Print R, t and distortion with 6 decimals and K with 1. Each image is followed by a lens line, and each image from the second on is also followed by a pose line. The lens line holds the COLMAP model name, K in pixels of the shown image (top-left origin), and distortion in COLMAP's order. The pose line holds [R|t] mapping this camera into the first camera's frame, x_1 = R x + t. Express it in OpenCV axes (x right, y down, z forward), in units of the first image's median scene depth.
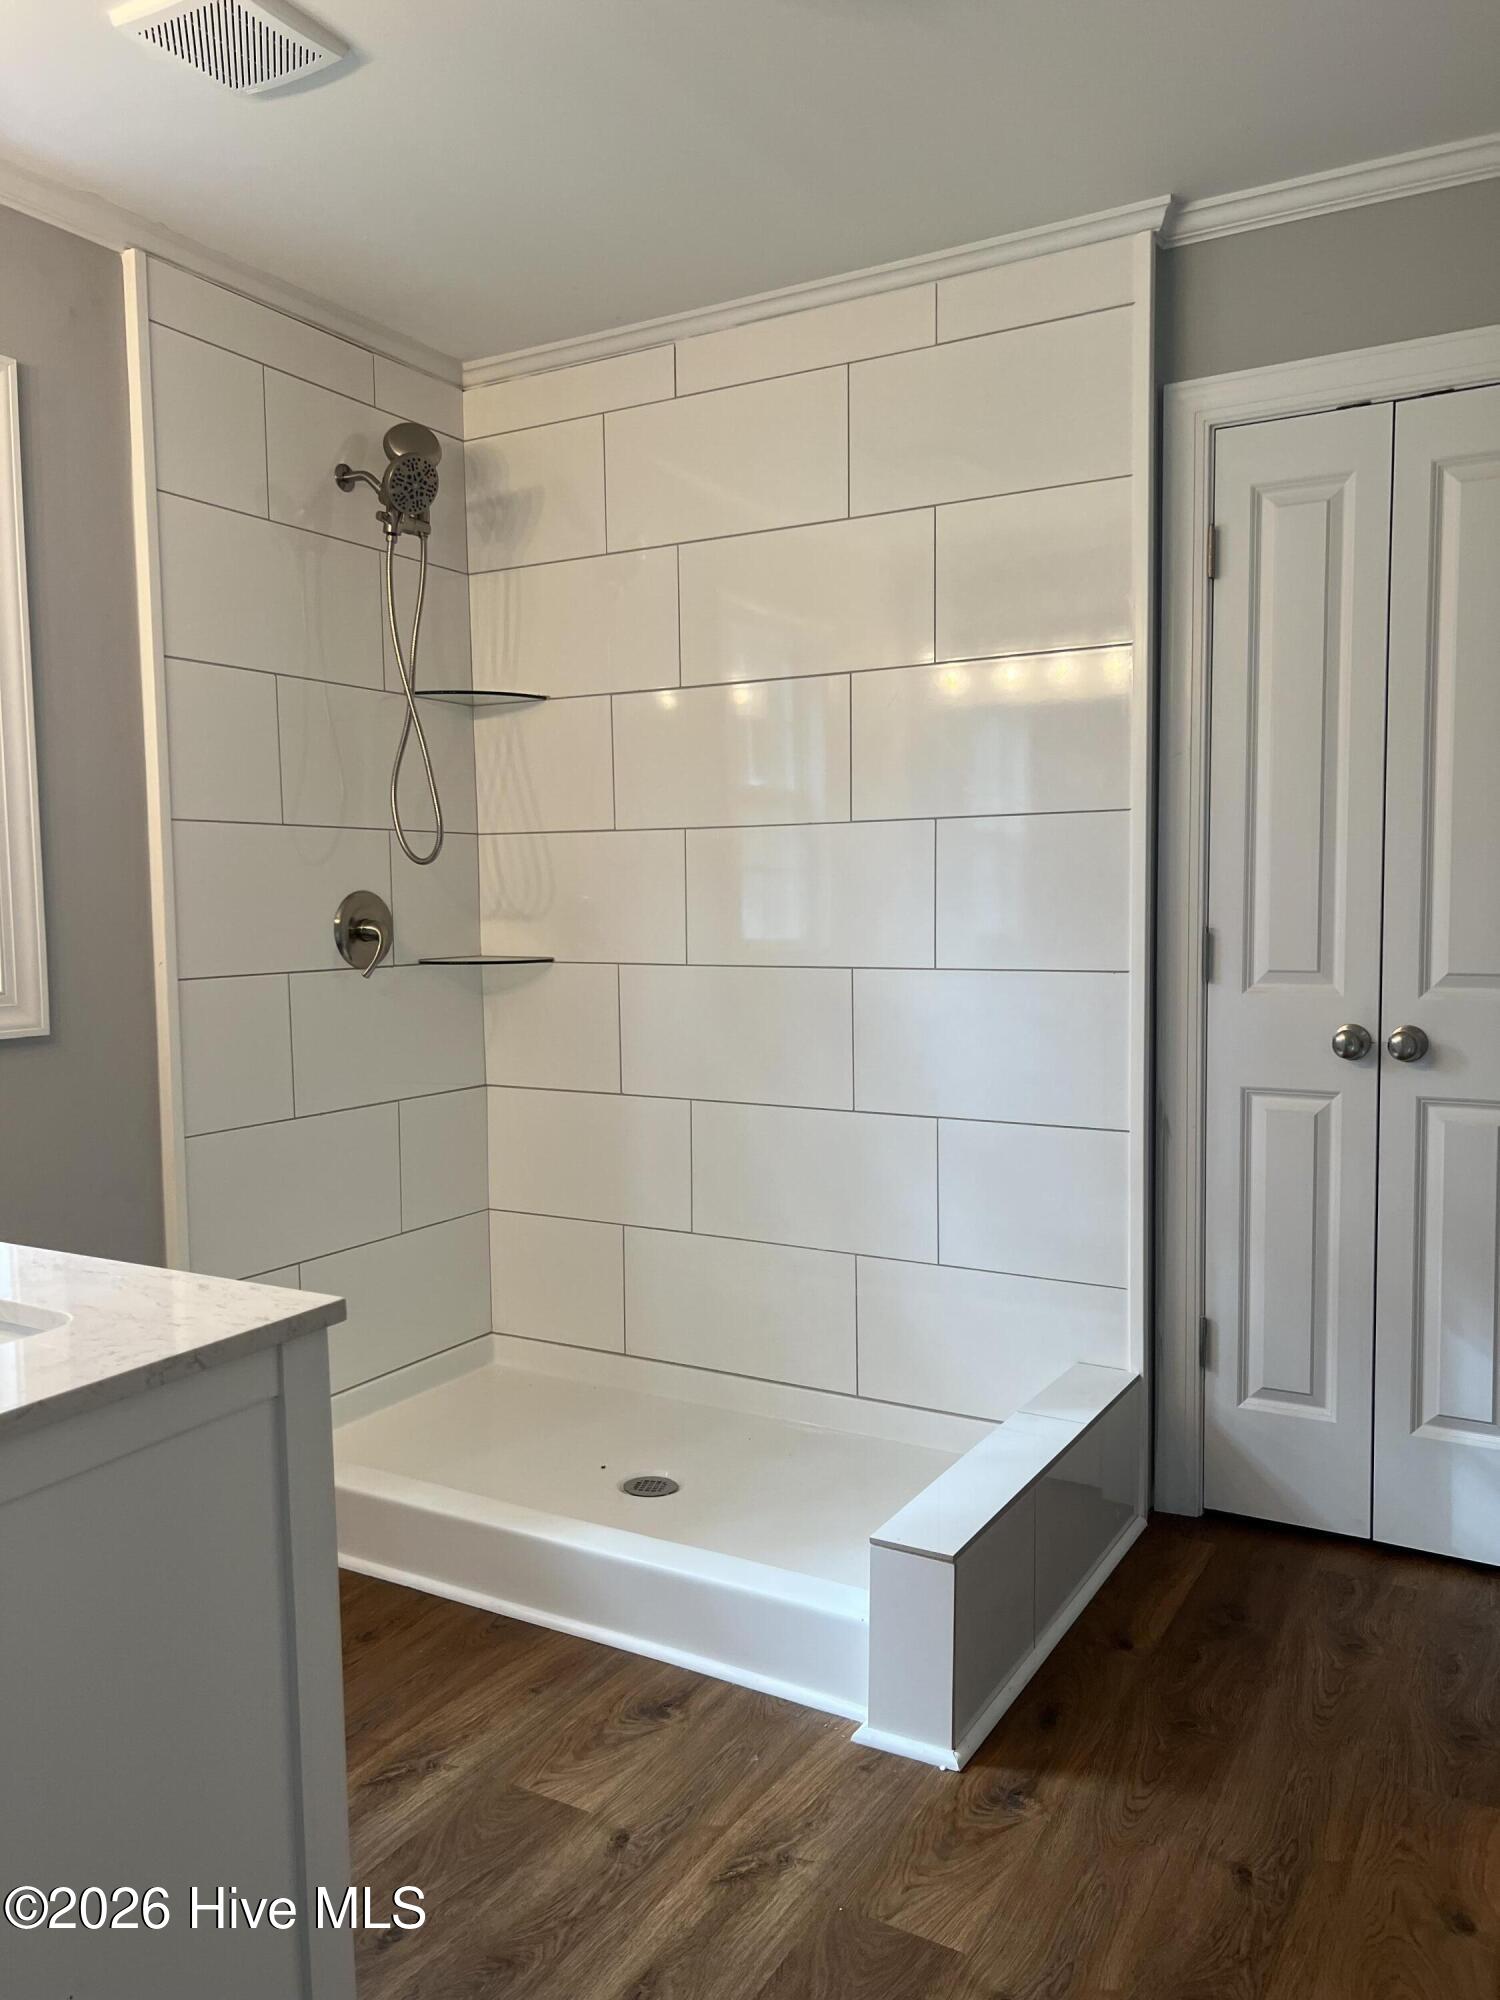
lens RADIAL K [[1520.3, 0, 752.9], [0, 1520.3, 1006.4], [0, 0, 1]] dist [0.052337, -0.036685]
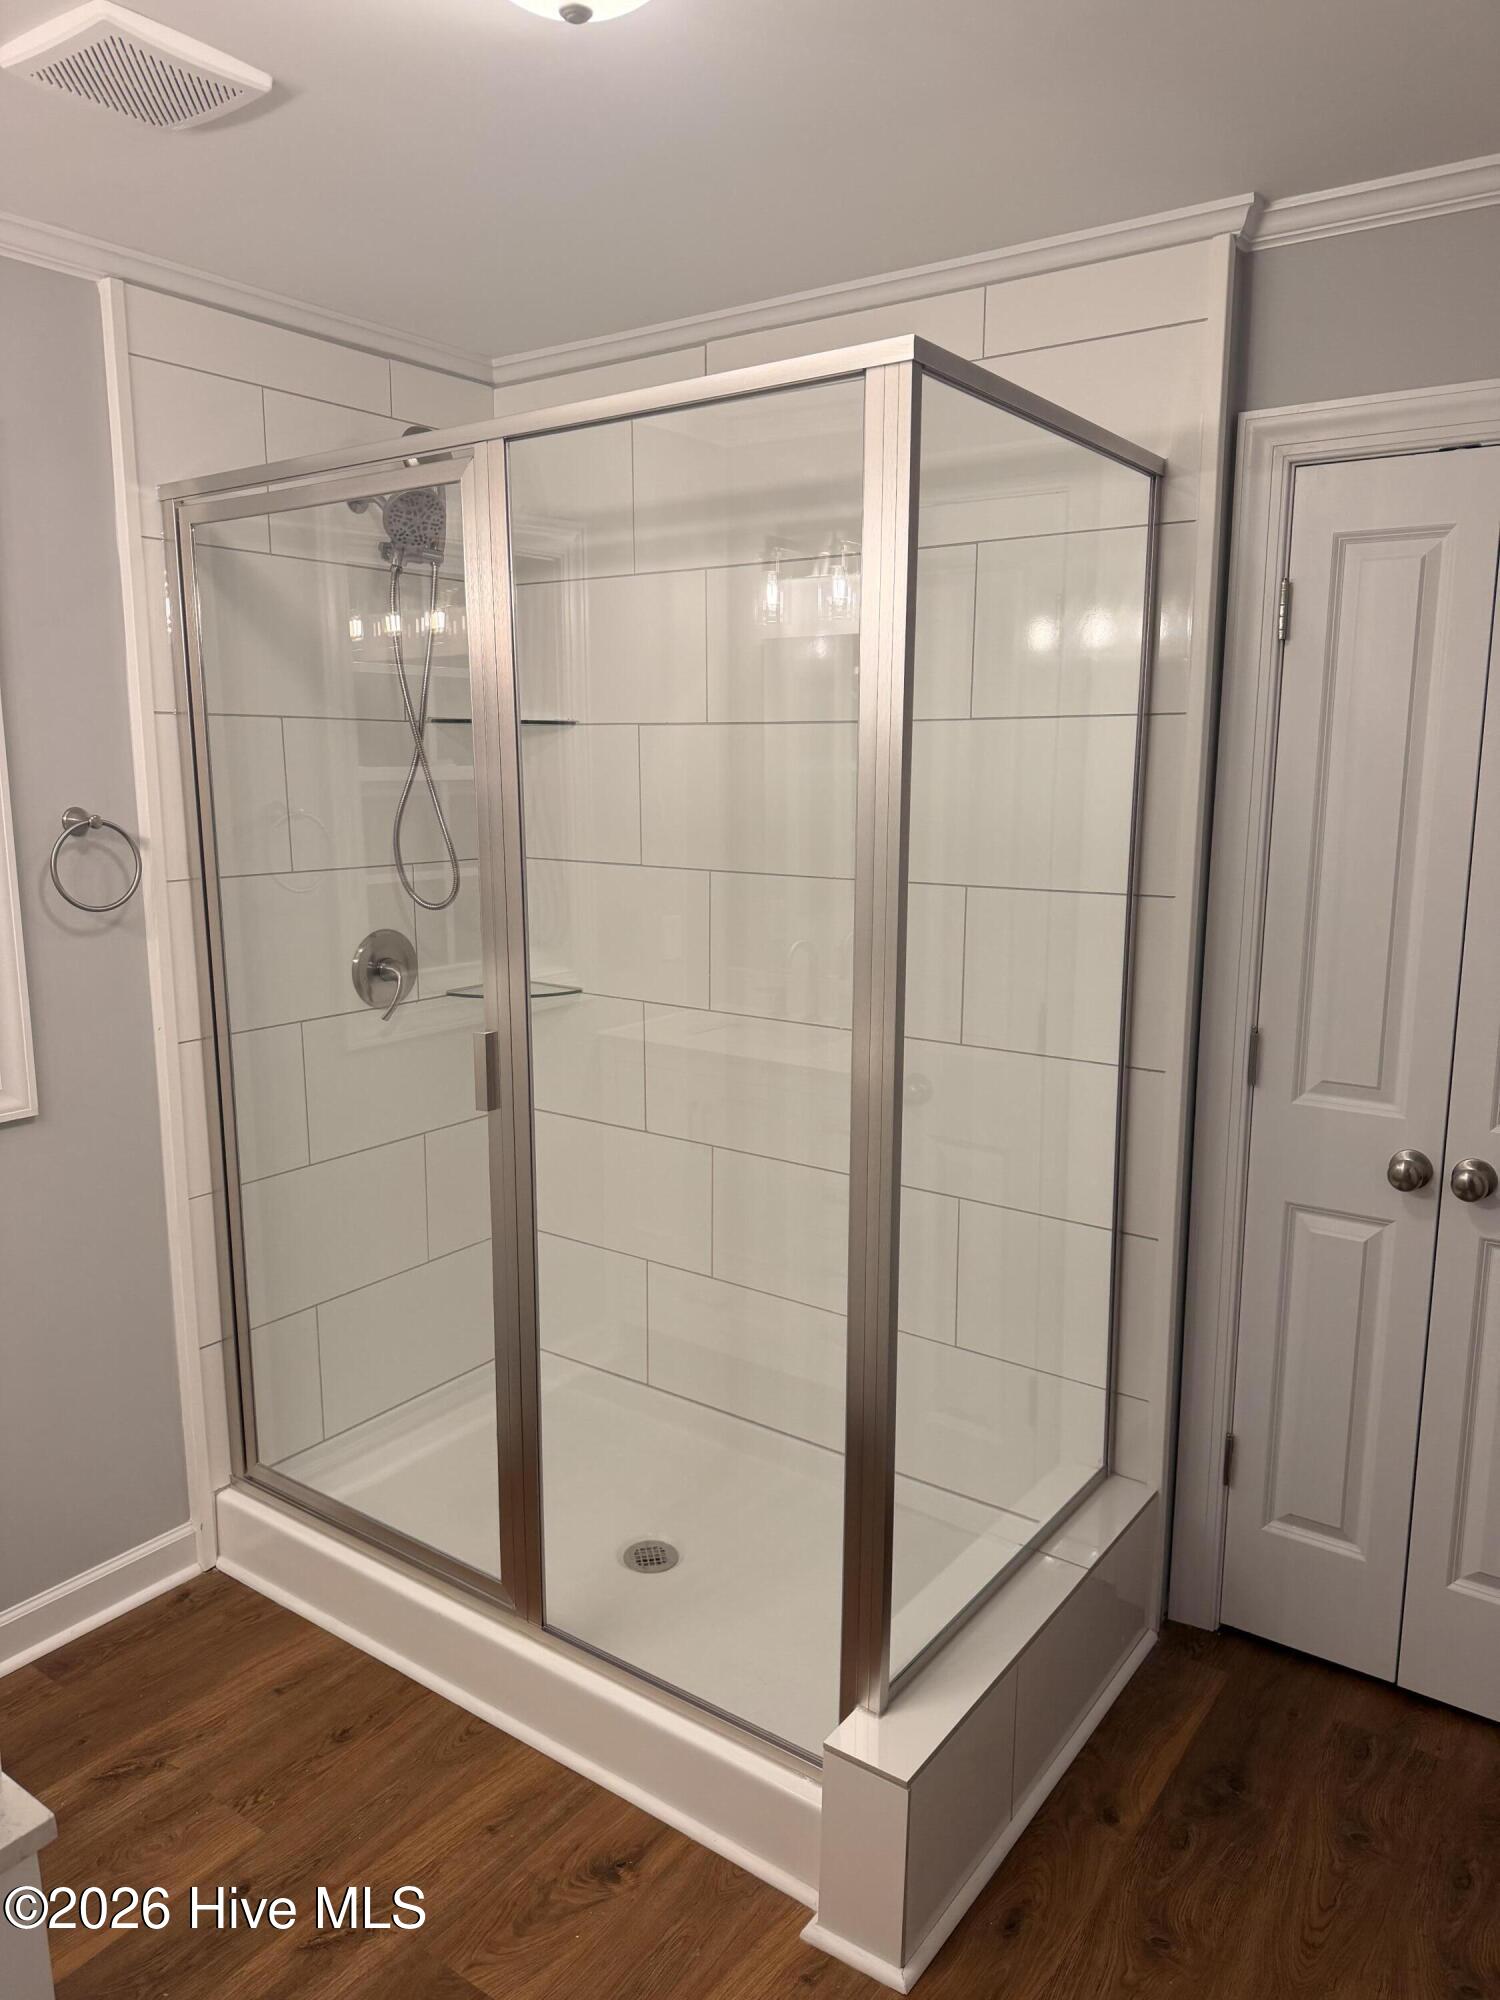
lens RADIAL K [[1410.1, 0, 749.9], [0, 1410.1, 1002.6], [0, 0, 1]] dist [0.023097, -0.014526]
pose [[0.994934, 0.029676, -0.096048, 0.082515], [-0.019347, 0.994099, 0.106738, -0.159695], [0.098648, -0.104339, 0.989637, 0.148430]]
